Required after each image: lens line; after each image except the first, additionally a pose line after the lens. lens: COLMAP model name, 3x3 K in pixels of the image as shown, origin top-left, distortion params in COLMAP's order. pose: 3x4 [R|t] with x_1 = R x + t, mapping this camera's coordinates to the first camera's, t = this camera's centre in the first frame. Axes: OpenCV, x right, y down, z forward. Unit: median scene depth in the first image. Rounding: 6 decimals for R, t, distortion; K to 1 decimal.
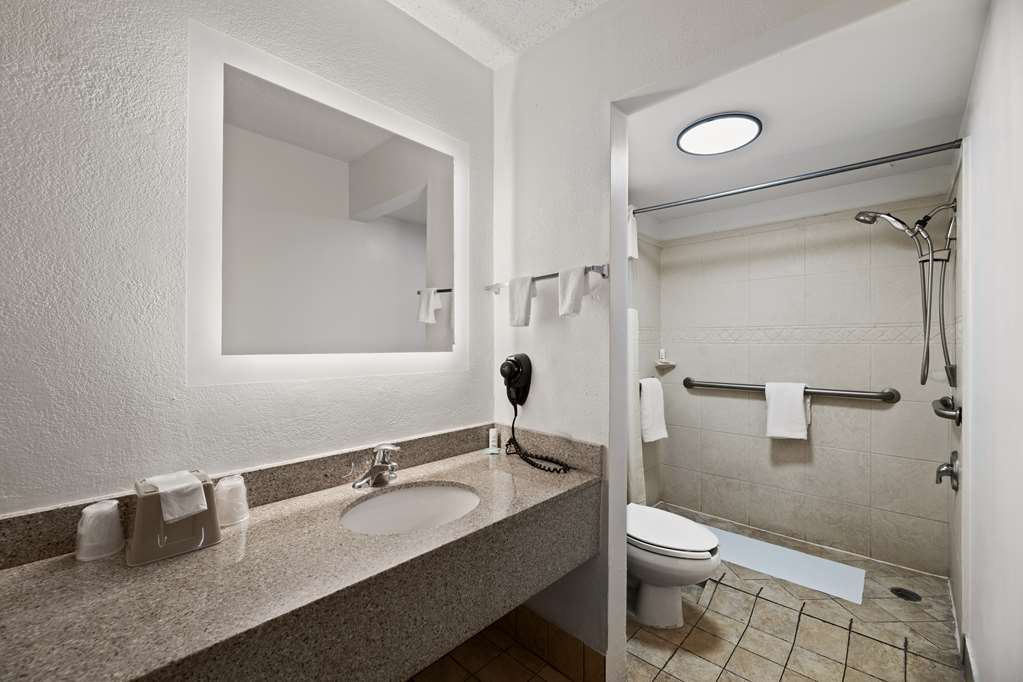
lens RADIAL K [[412.4, 0, 503.0], [0, 412.4, 340.6], [0, 0, 1]] dist [-0.006082, -0.002128]
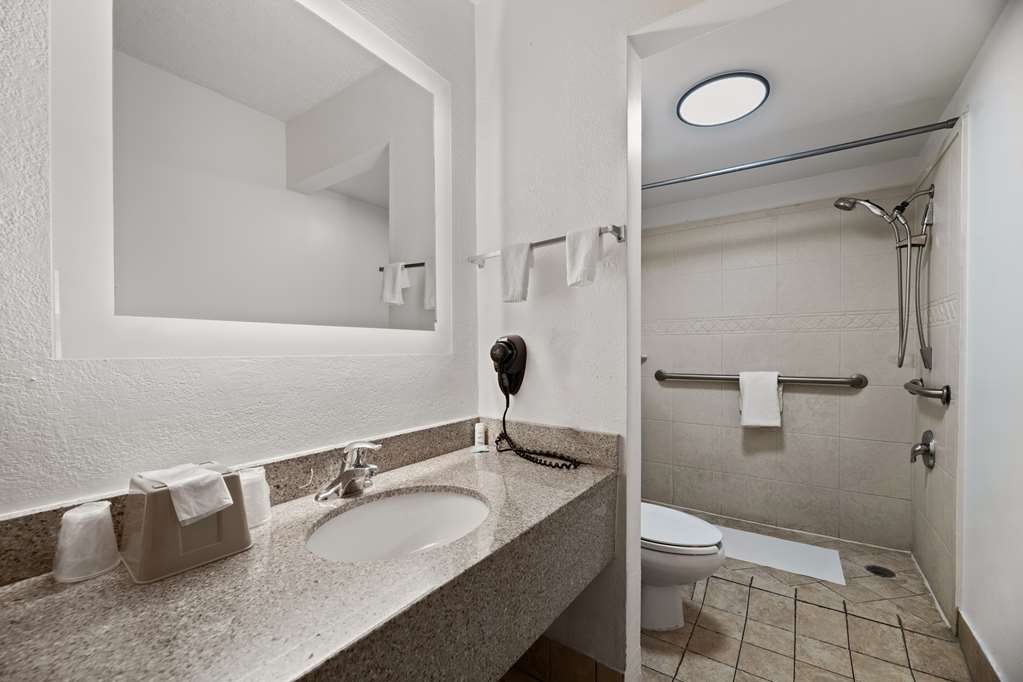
lens RADIAL K [[412.4, 0, 512.5], [0, 412.4, 355.5], [0, 0, 1]] dist [-0.006082, -0.002128]
pose [[0.987043, -0.004759, 0.160383, -0.102501], [0.000990, 0.999722, 0.023571, 0.057965], [-0.160451, -0.023107, 0.986773, 0.159308]]
